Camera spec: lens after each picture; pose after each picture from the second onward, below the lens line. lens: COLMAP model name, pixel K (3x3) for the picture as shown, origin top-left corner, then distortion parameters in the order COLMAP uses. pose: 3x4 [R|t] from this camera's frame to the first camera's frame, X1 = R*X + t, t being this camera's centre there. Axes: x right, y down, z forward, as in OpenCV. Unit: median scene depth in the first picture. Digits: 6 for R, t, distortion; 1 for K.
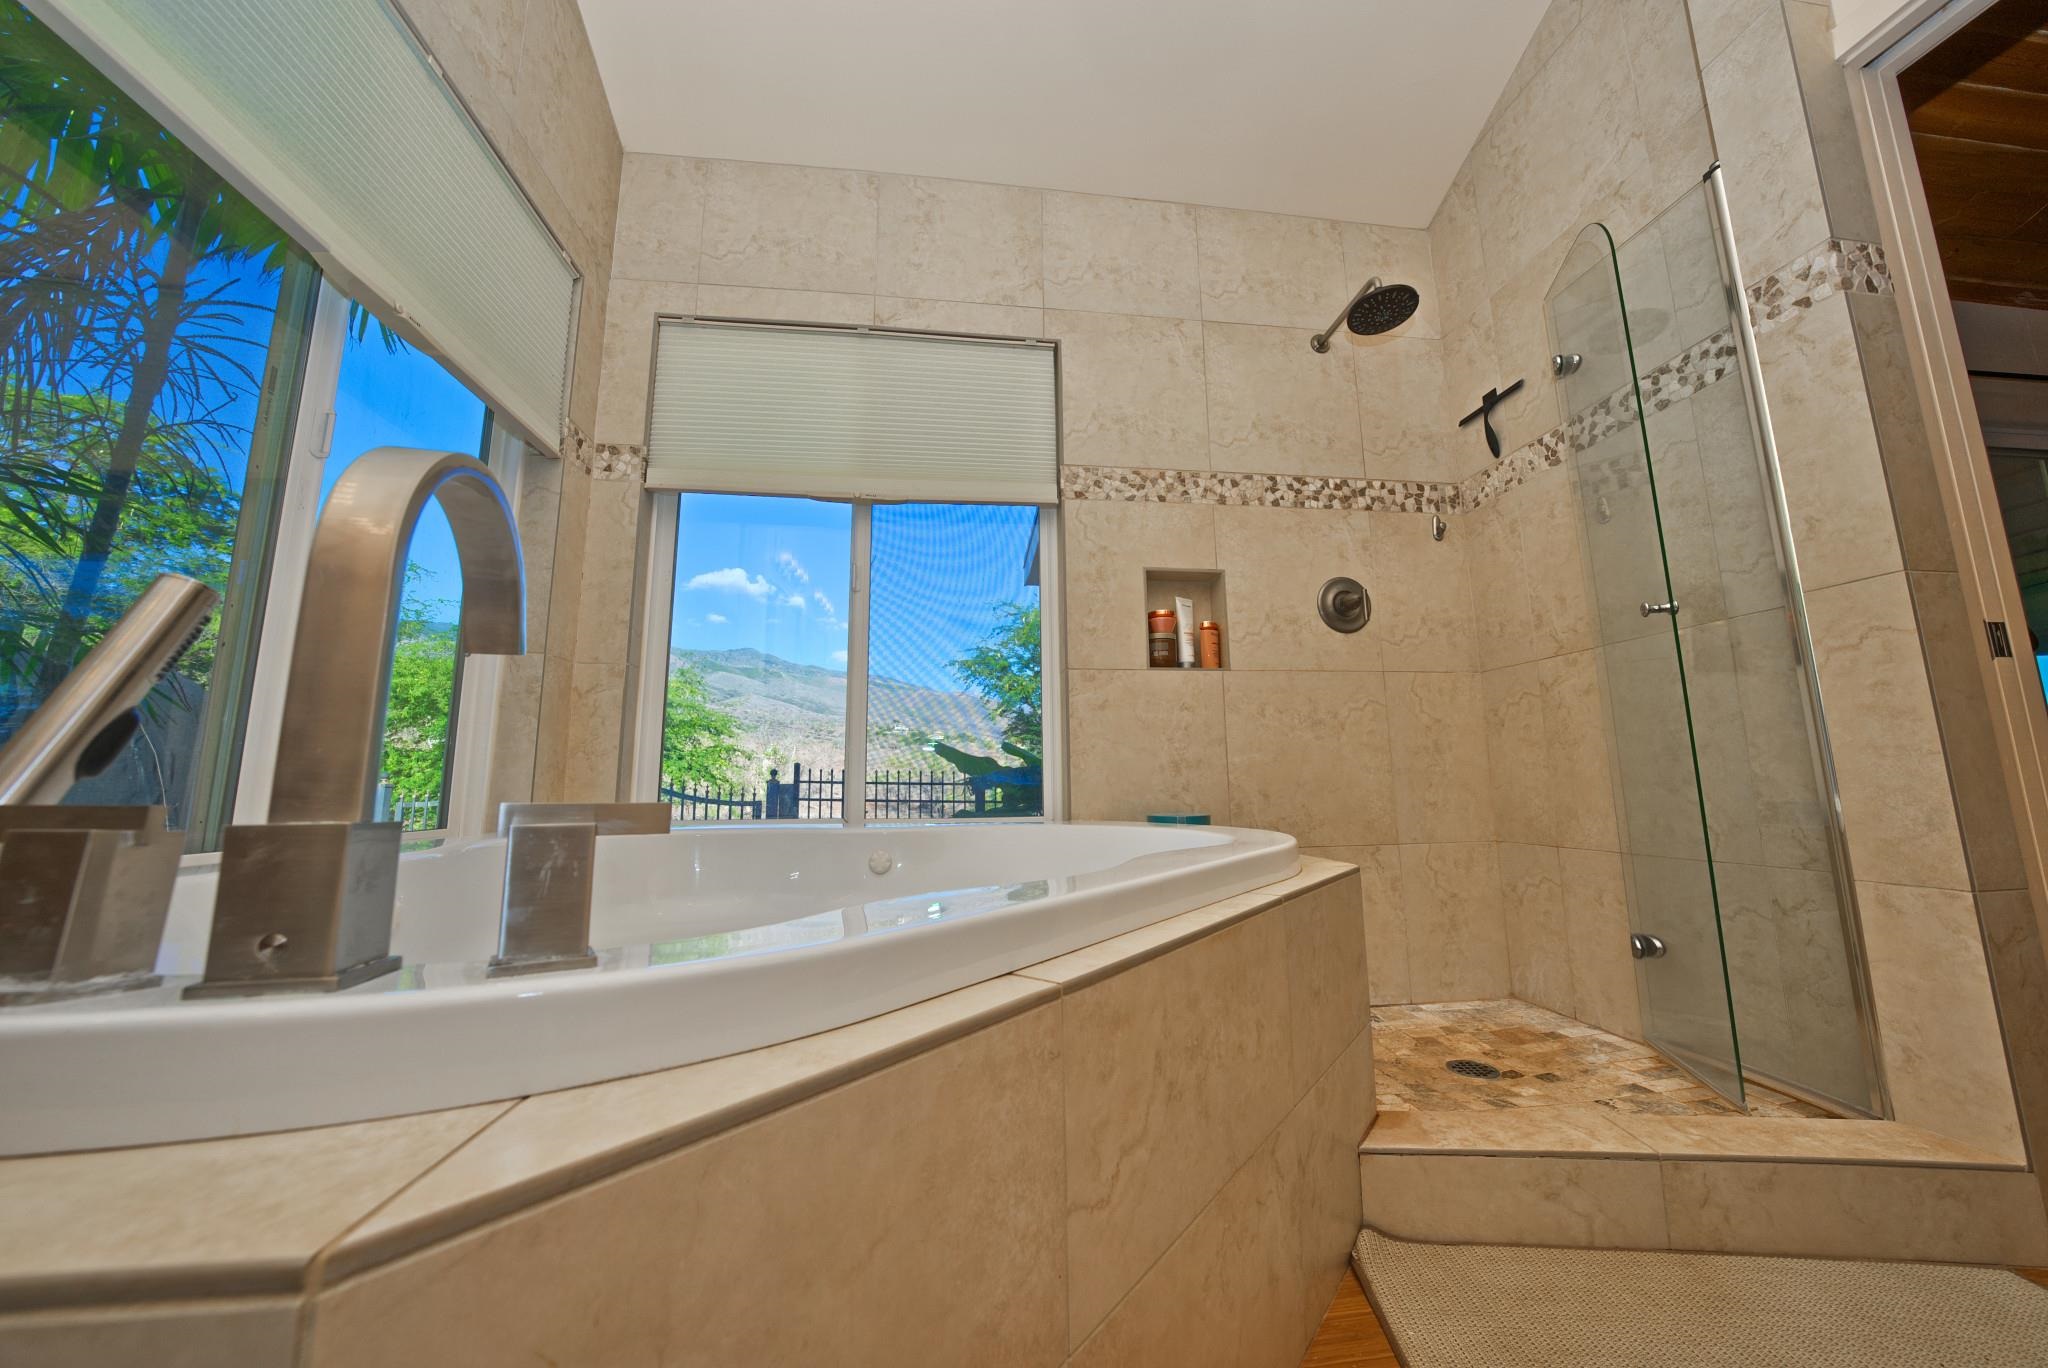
lens RADIAL K [[701.1, 0, 1020.7], [0, 701.1, 678.4], [0, 0, 1]] dist [-0.021623, -0.000022]
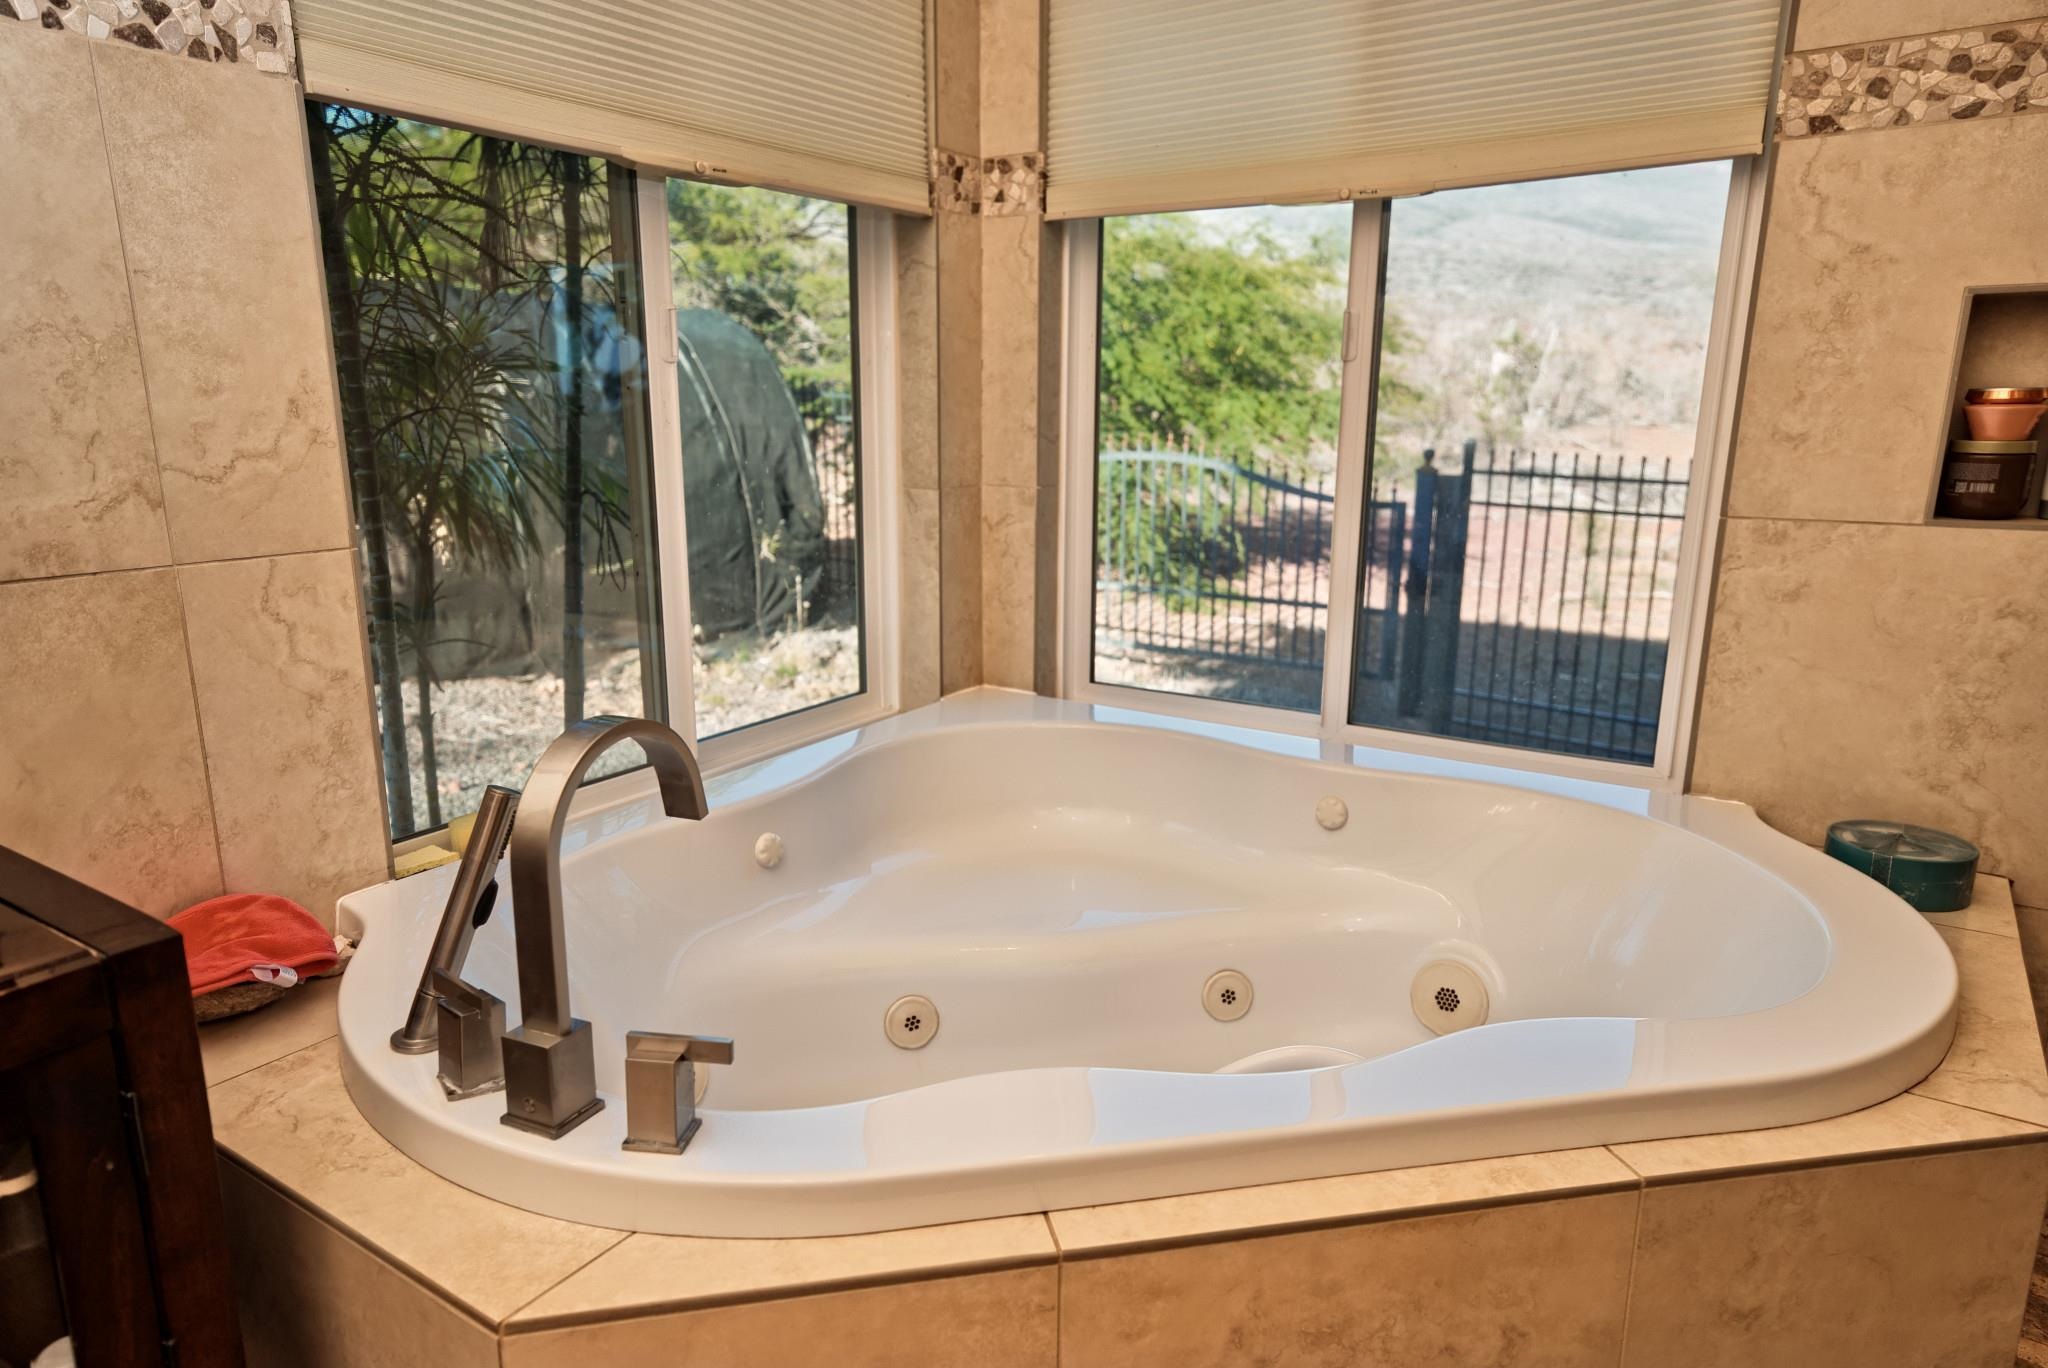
lens RADIAL K [[1258.4, 0, 1024.8], [0, 1258.4, 686.4], [0, 0, 1]] dist [0.009436, 0.001766]
pose [[0.761464, 0.162006, -0.627635, 0.277290], [0.084755, 0.935068, 0.344188, -0.260173], [0.642642, -0.315282, 0.698290, -0.016803]]
